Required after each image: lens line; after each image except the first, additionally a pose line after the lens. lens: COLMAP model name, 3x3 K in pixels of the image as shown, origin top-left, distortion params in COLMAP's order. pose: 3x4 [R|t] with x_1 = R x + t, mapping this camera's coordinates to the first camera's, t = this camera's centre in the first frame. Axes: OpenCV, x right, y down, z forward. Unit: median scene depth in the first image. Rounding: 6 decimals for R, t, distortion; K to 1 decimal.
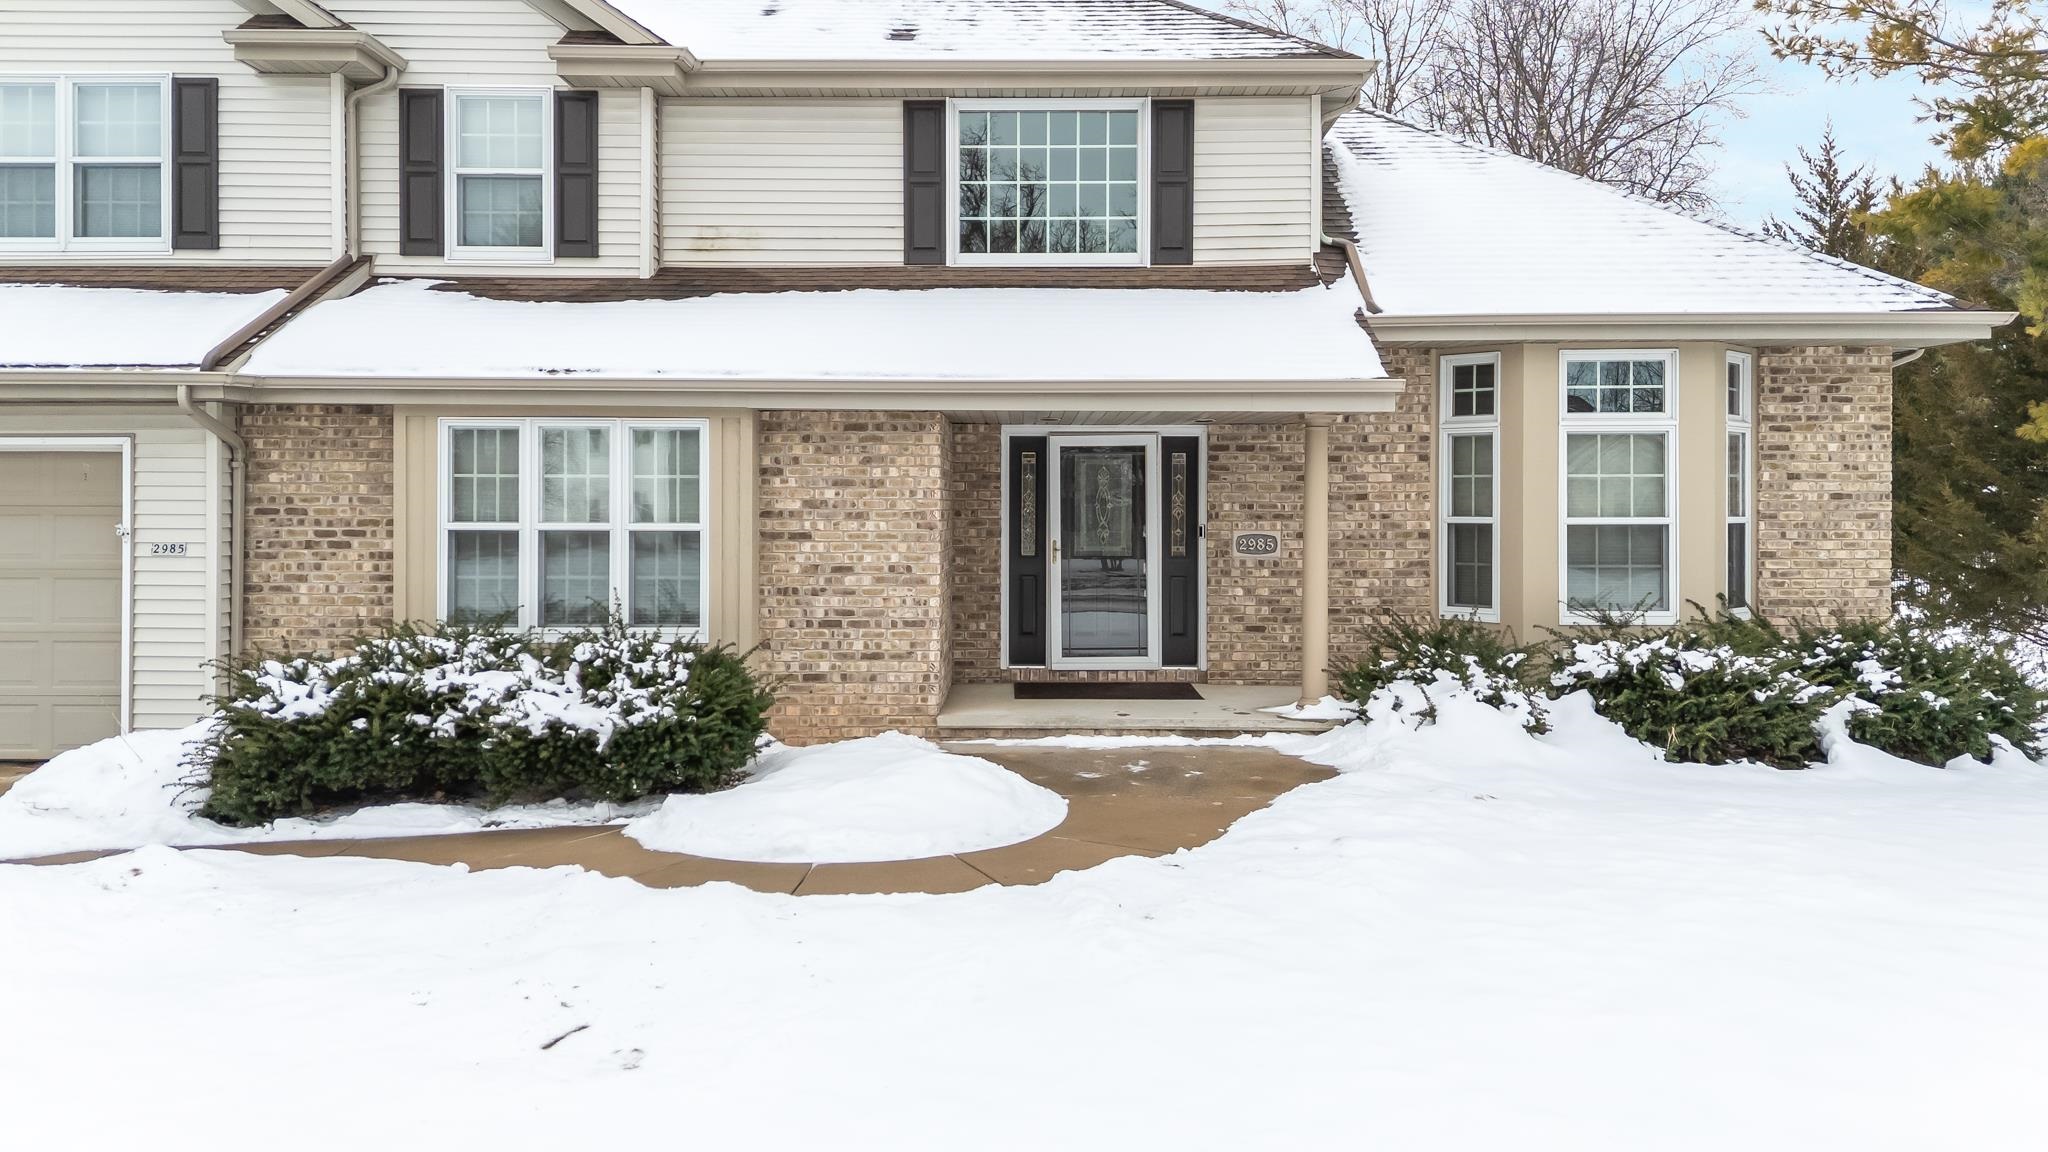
lens RADIAL K [[1493.9, 0, 1043.2], [0, 1493.9, 518.9], [0, 0, 1]] dist [0.082722, -0.071236]
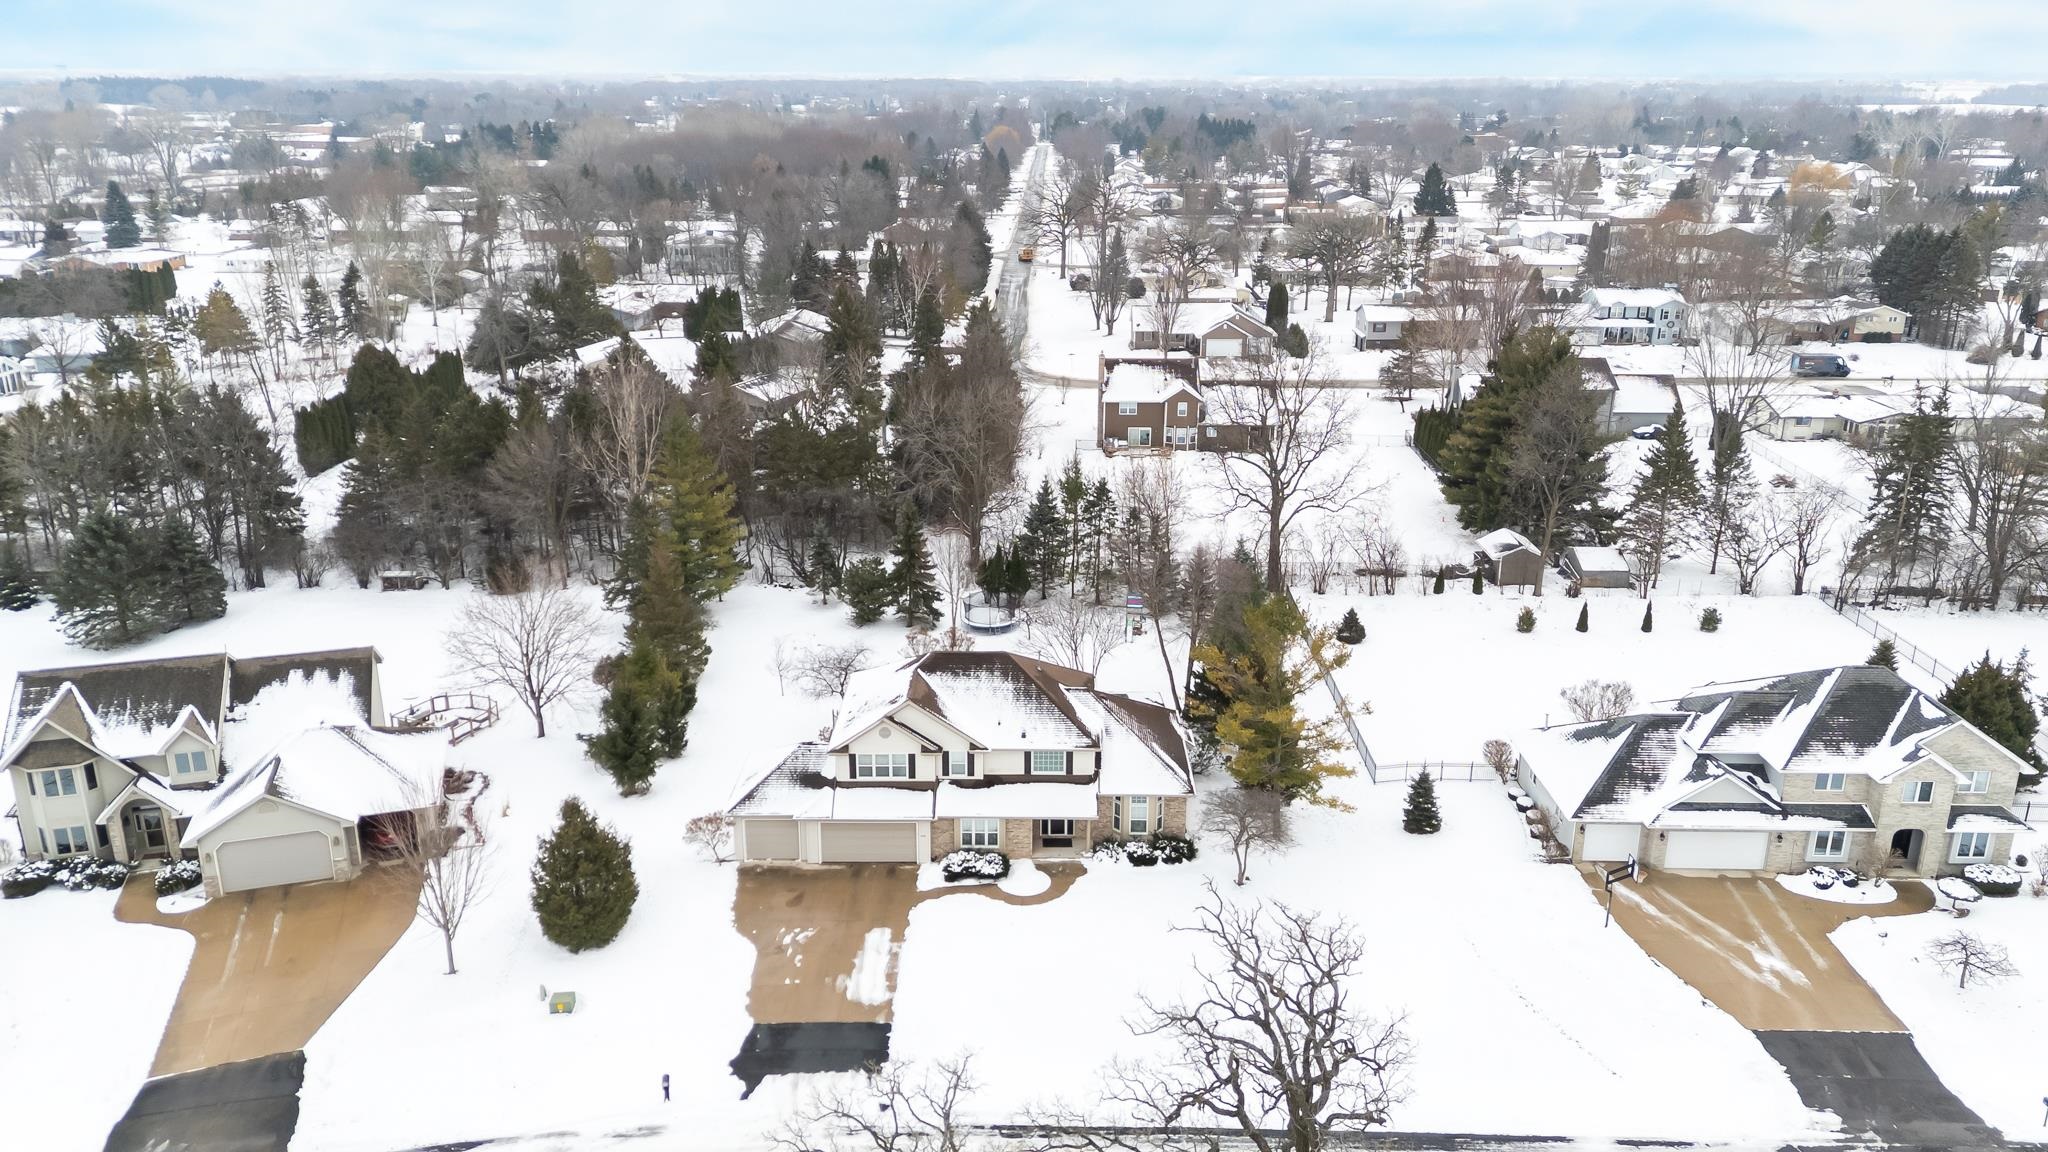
lens RADIAL K [[1493.9, 0, 1022.4], [0, 1493.9, 571.2], [0, 0, 1]] dist [0.082722, -0.071236]
pose [[0.999994, -0.000064, -0.003442, -0.083298], [0.001136, 0.949913, 0.312513, -2.924809], [0.003250, -0.312515, 0.949907, -4.598980]]
